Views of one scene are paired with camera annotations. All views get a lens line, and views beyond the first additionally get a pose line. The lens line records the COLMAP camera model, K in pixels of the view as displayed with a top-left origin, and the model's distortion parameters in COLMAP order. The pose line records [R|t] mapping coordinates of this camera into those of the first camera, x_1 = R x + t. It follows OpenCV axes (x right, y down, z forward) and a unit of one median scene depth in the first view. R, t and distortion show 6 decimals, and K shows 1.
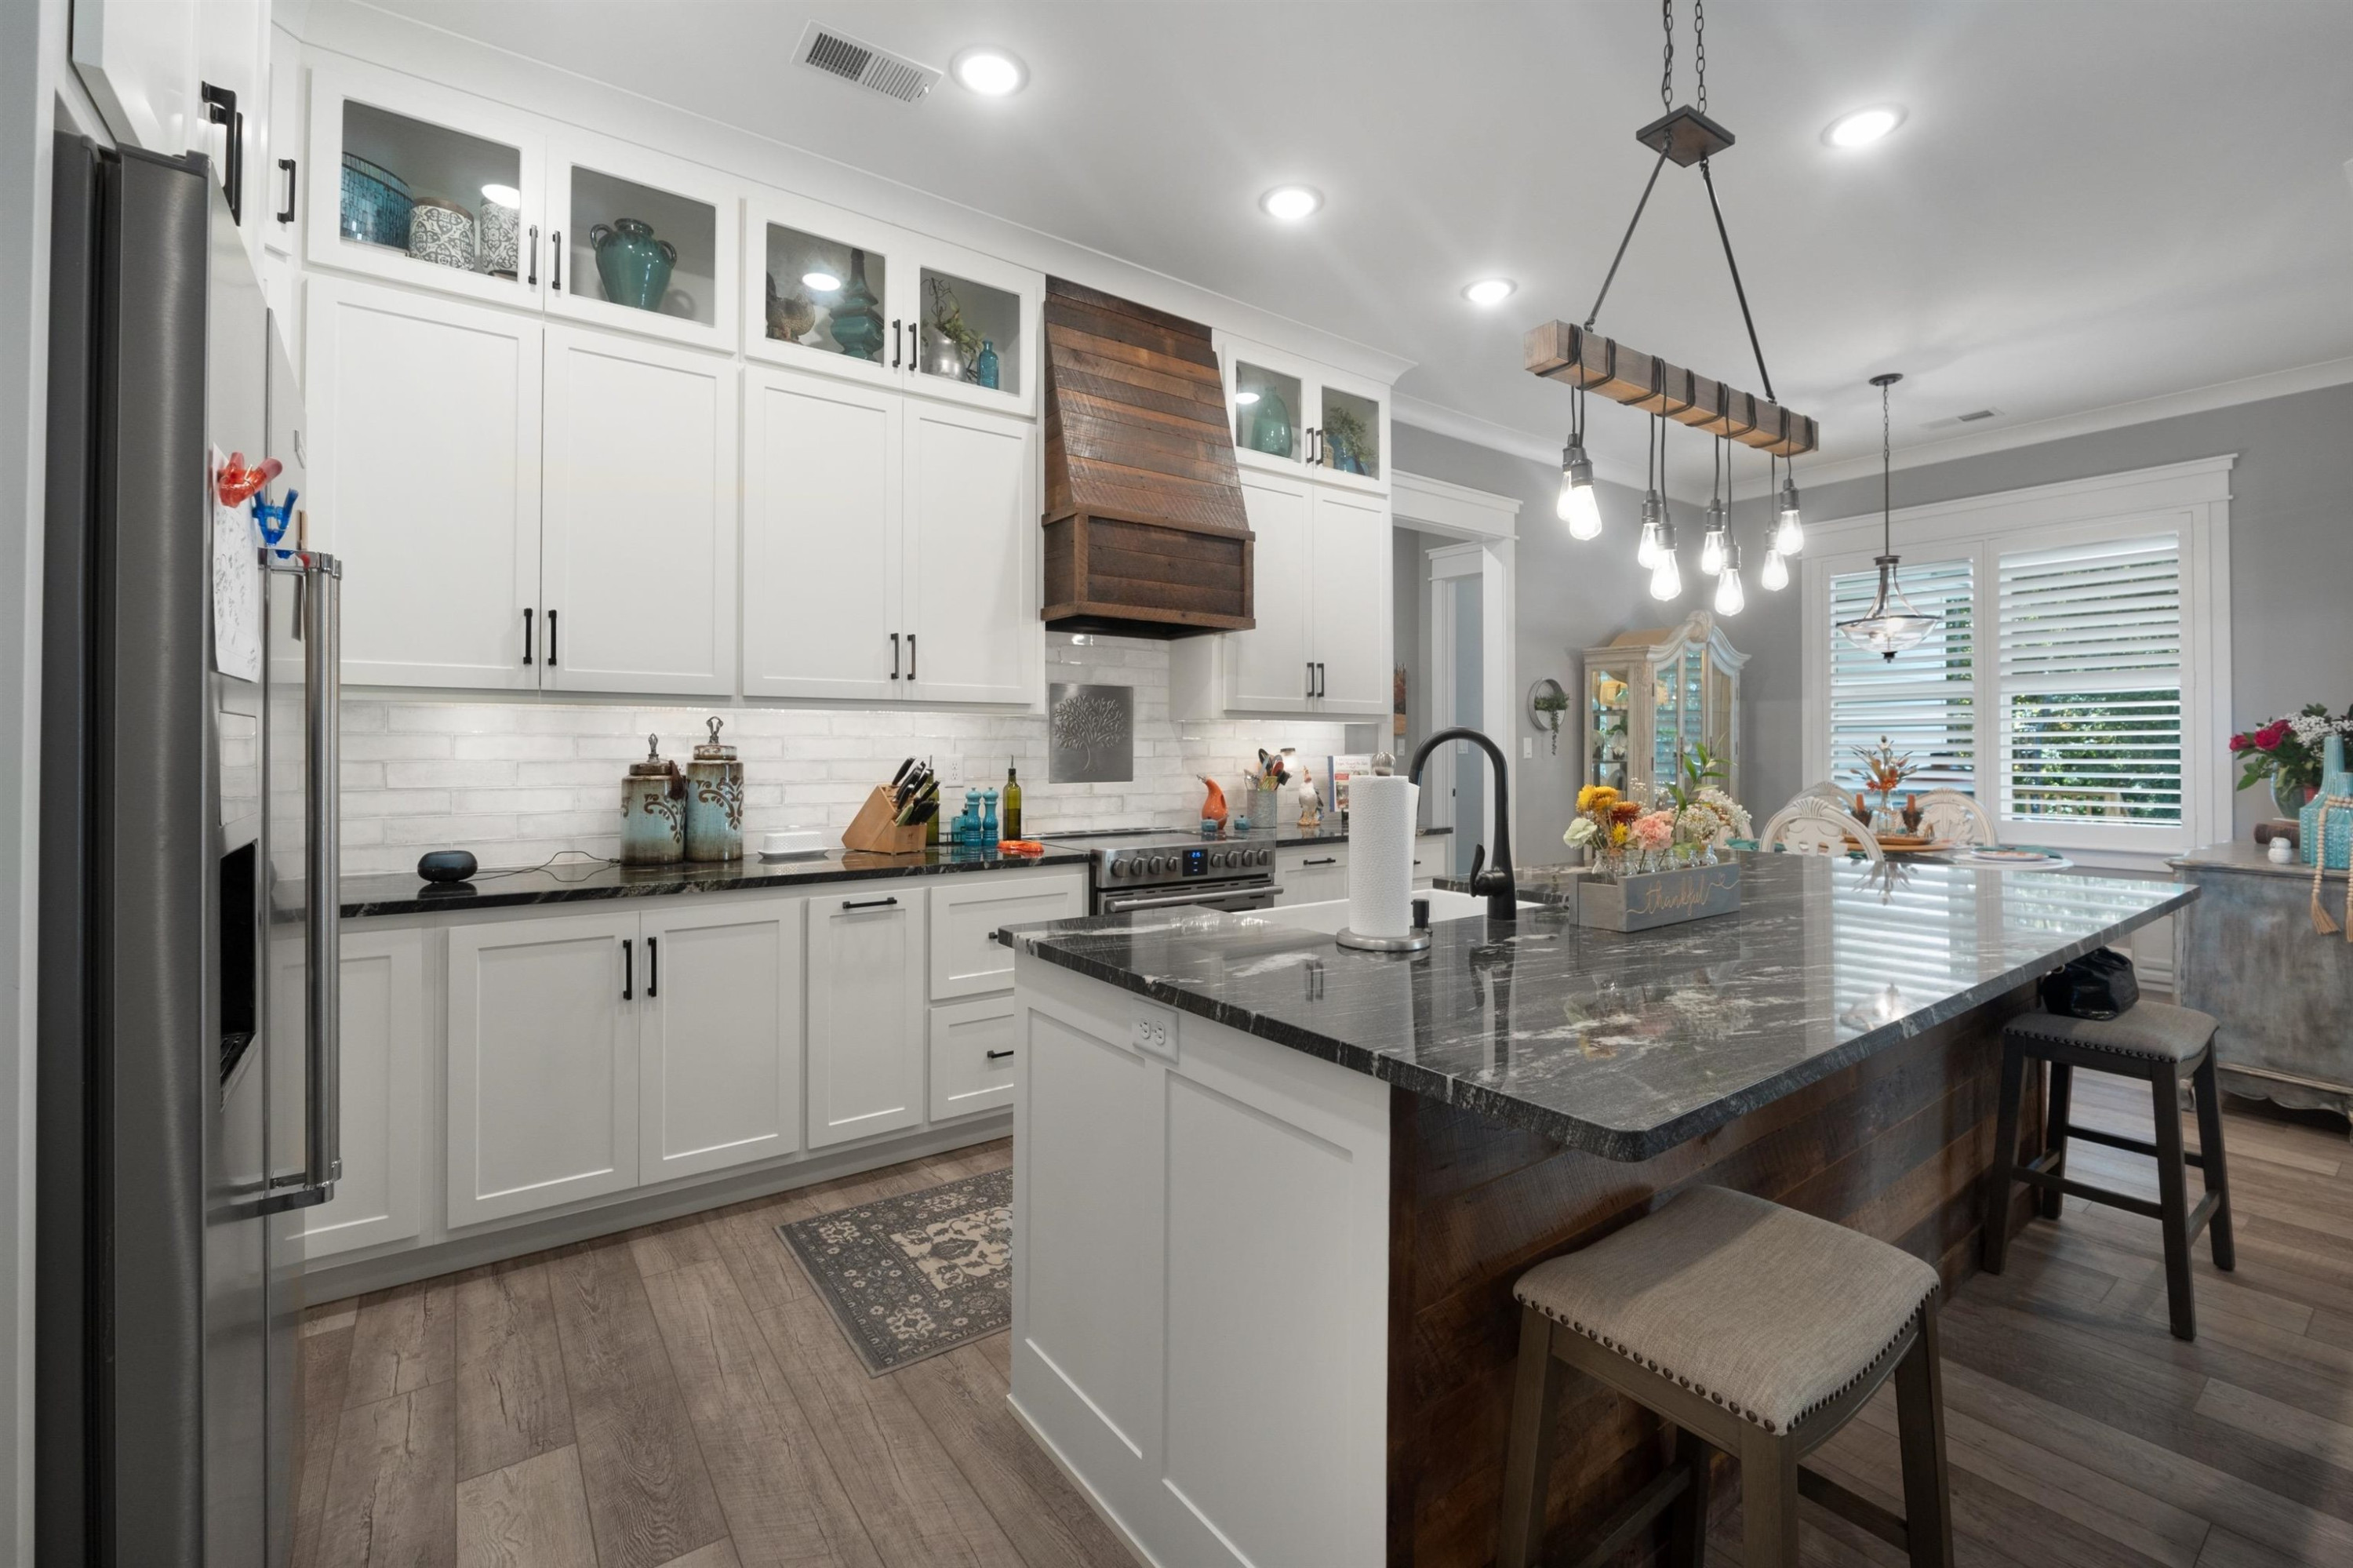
lens RADIAL K [[986.3, 0, 1170.4], [0, 986.3, 760.3], [0, 0, 1]] dist [0.001802, 0.000218]
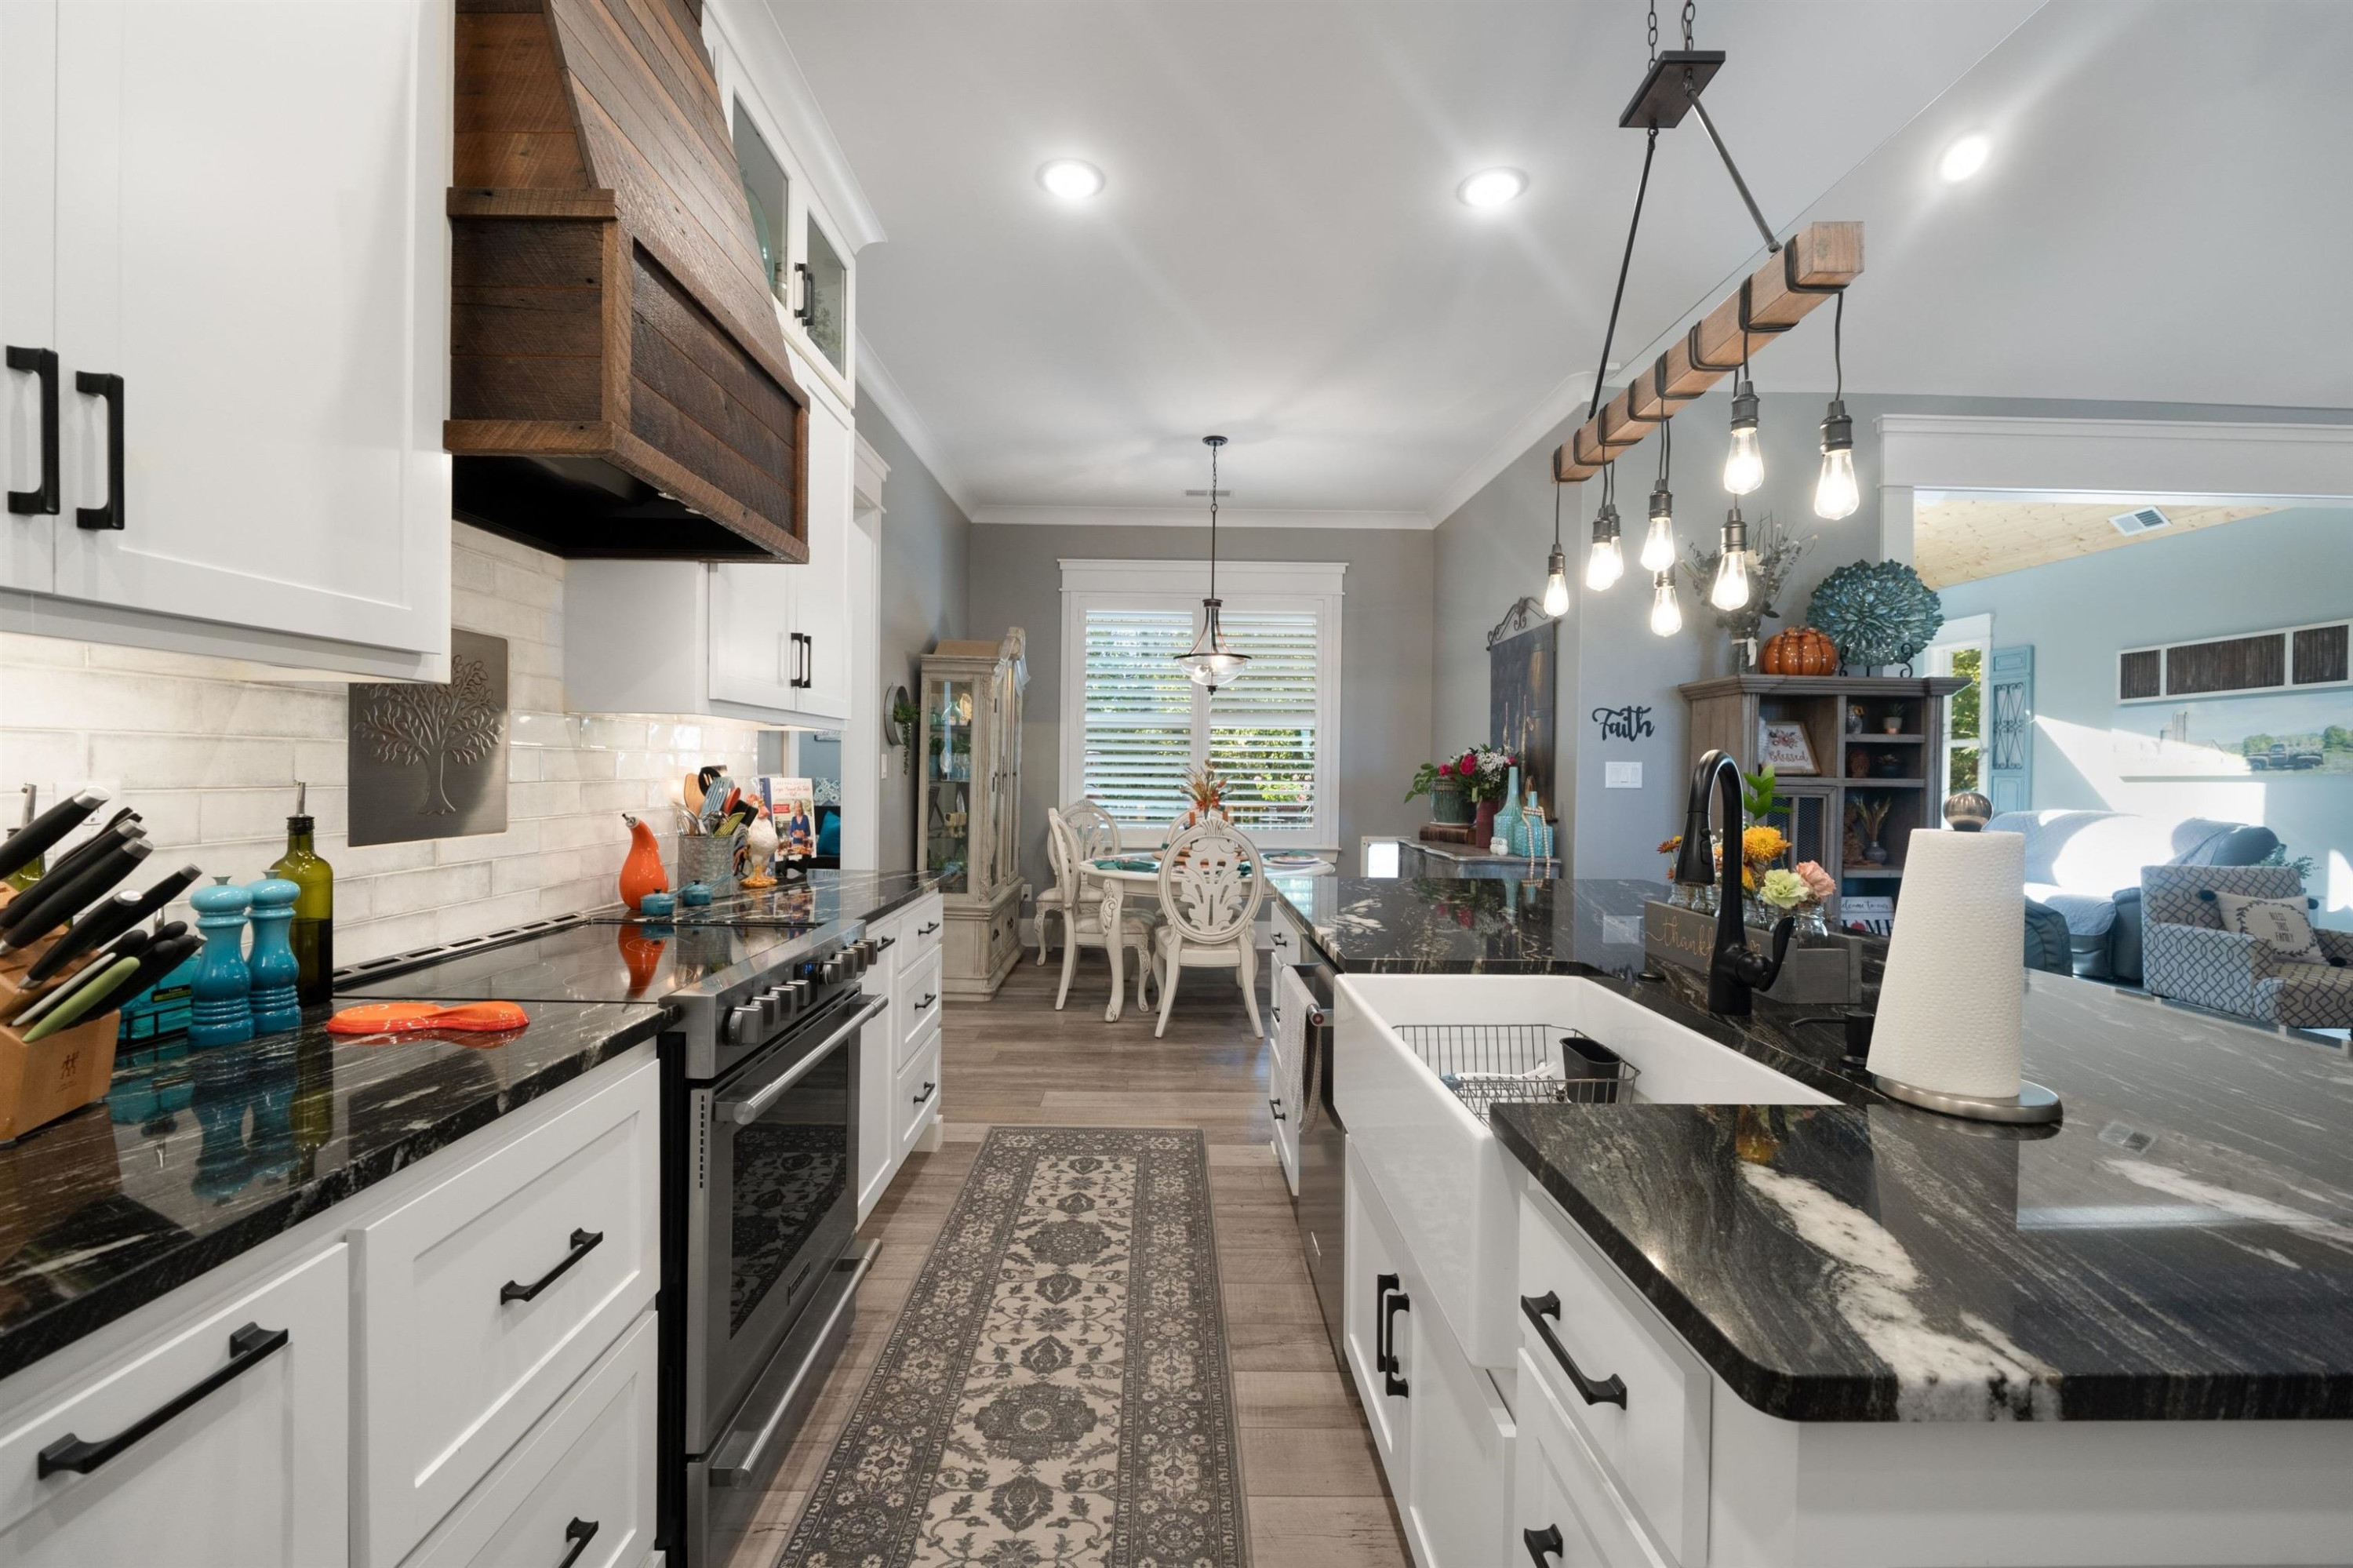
lens RADIAL K [[986.3, 0, 1173.5], [0, 986.3, 782.6], [0, 0, 1]] dist [0.001802, 0.000218]
pose [[0.582440, -0.004434, 0.812862, -0.248523], [-0.003102, 0.999966, 0.007677, -0.007995], [-0.812868, -0.006993, 0.582406, 0.450656]]
